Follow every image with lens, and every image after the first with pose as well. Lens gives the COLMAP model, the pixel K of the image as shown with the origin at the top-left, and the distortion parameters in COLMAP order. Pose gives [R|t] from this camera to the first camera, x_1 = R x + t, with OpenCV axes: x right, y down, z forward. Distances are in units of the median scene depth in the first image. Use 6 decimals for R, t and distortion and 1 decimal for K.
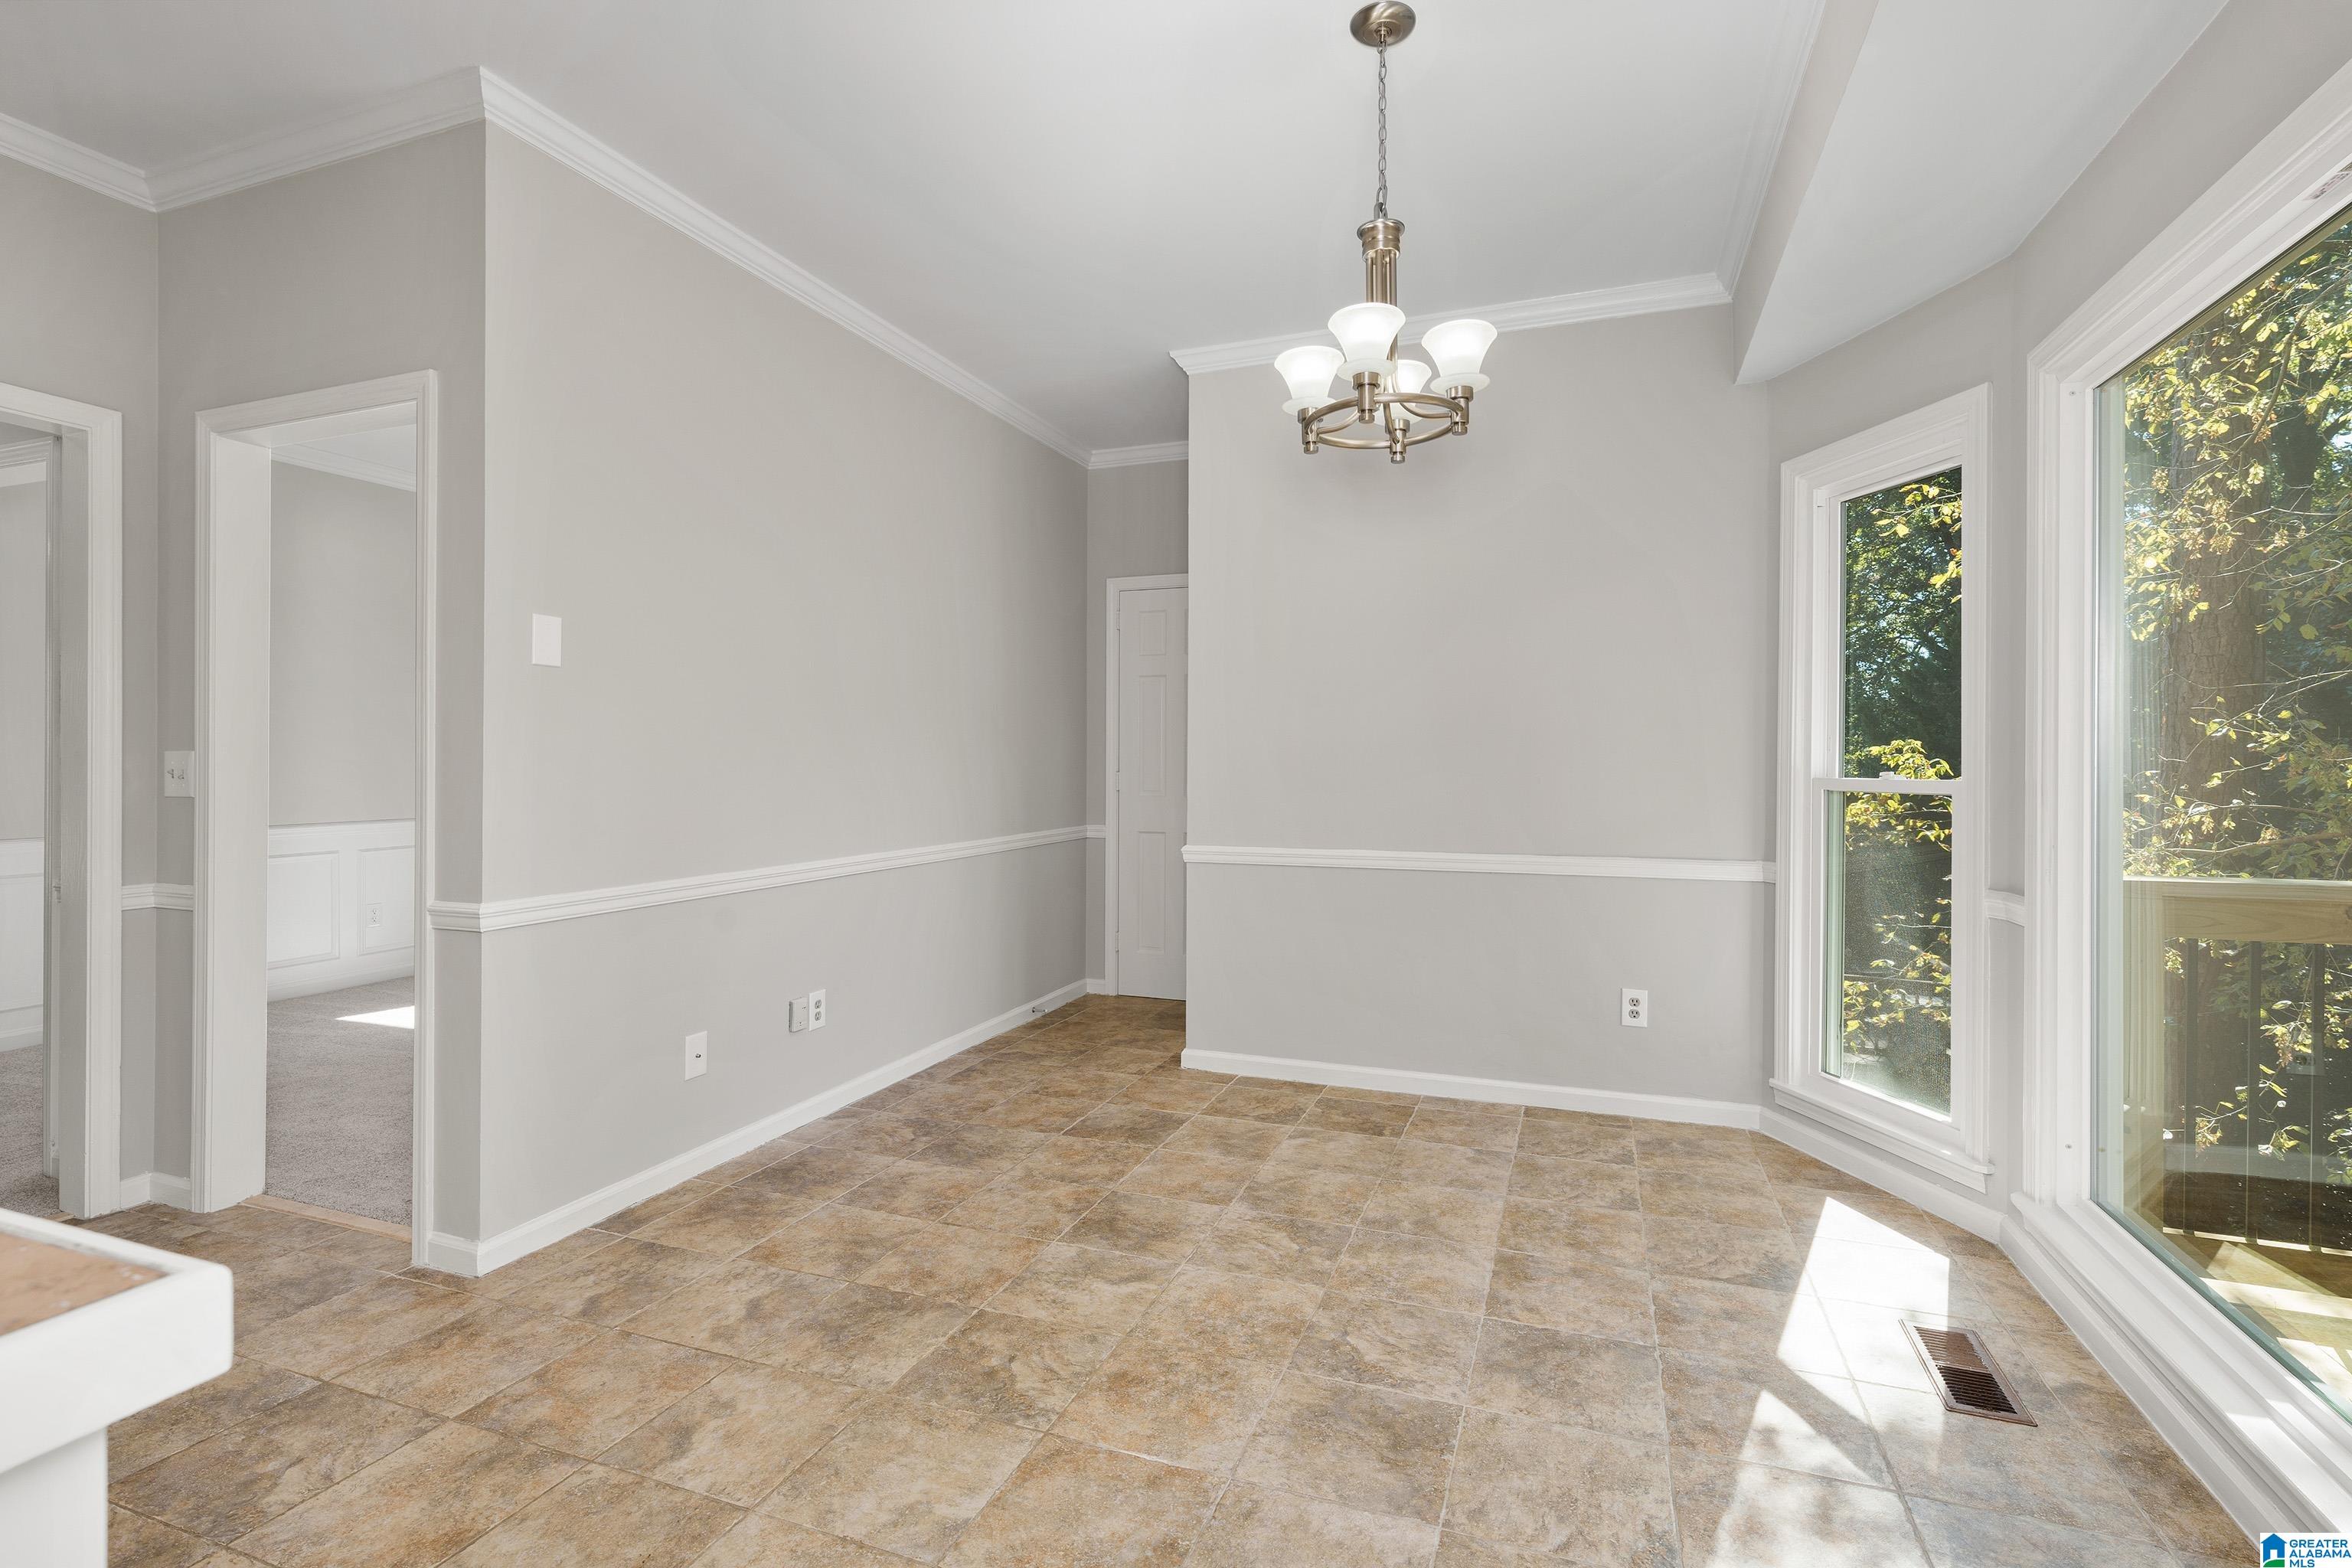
lens RADIAL K [[1071.9, 0, 1176.3], [0, 1071.9, 760.3], [0, 0, 1]] dist [-0.000986, 0.000609]
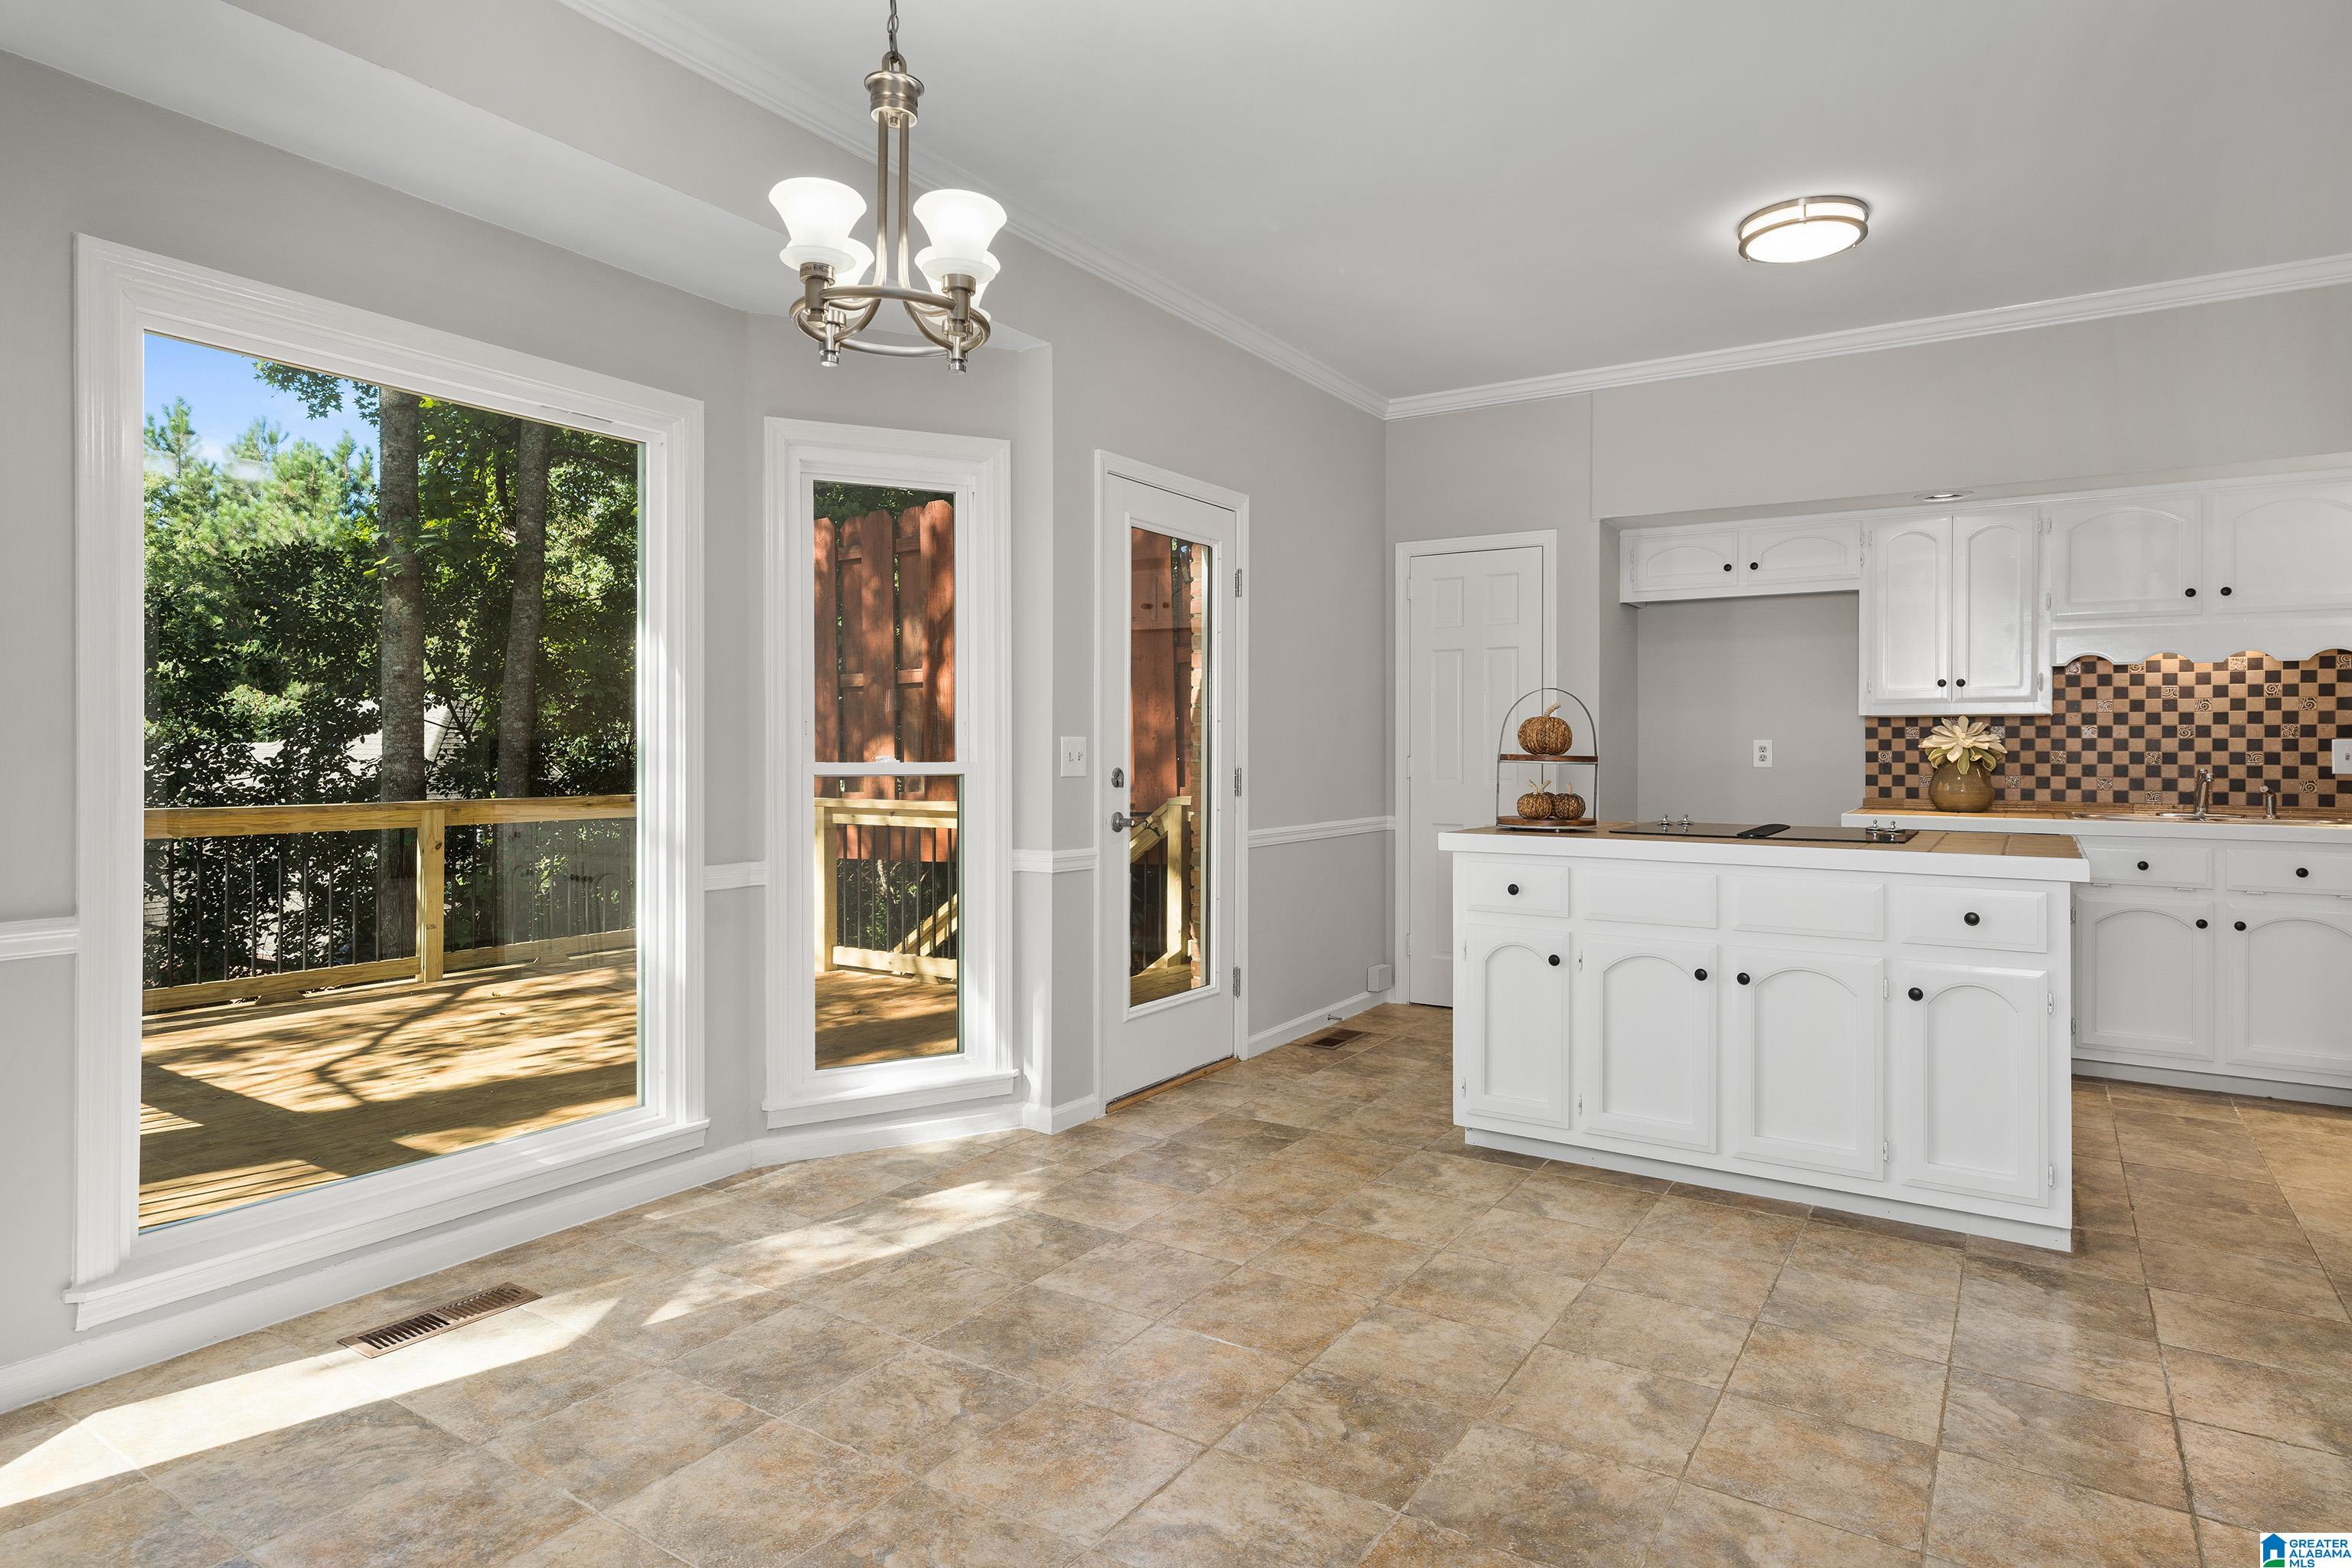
lens RADIAL K [[1312.0, 0, 1176.7], [0, 1312.0, 755.9], [0, 0, 1]] dist [0.001285, -0.000363]
pose [[-0.977206, -0.002546, 0.212279, -0.184012], [-0.002243, 0.999996, 0.001666, 0.005593], [-0.212282, 0.001152, -0.977208, 1.560113]]
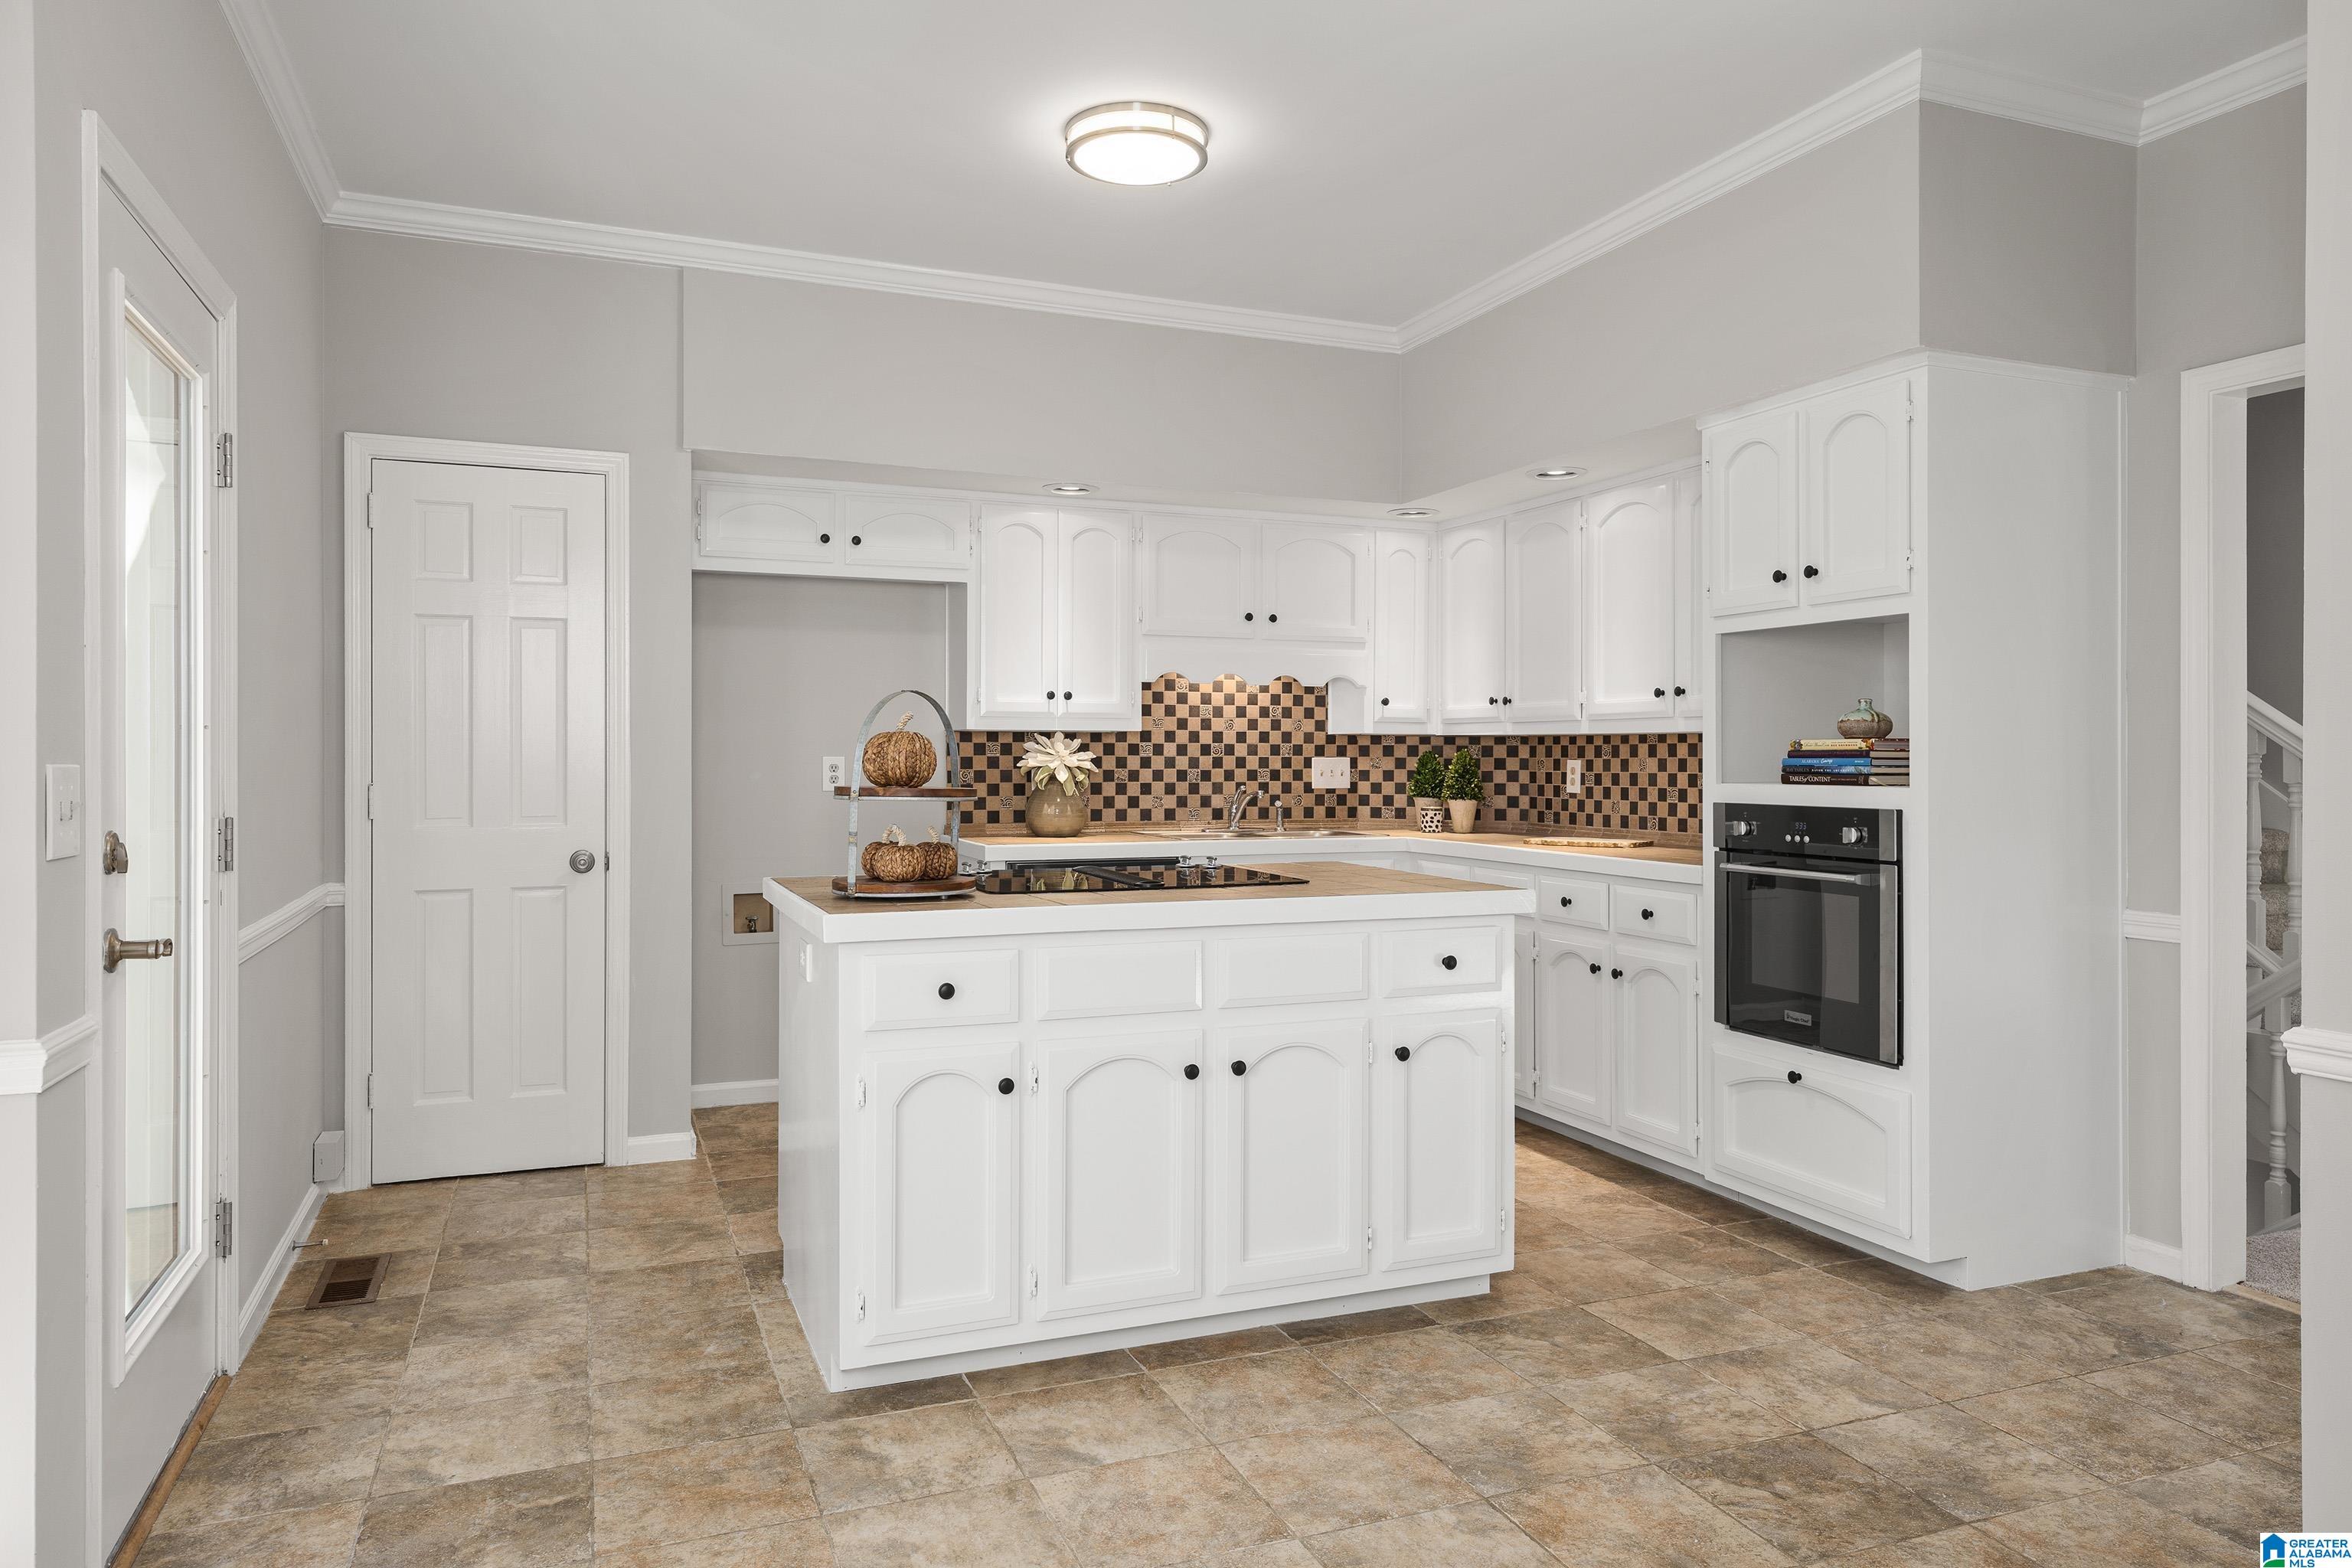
lens RADIAL K [[1509.3, 0, 1179.0], [0, 1509.3, 772.2], [0, 0, 1]] dist [0.002936, 0.000855]
pose [[-0.727942, 0.007127, -0.685601, 0.339575], [0.001640, 0.999961, 0.008653, -0.014104], [0.685636, 0.005175, -0.727926, 1.050971]]
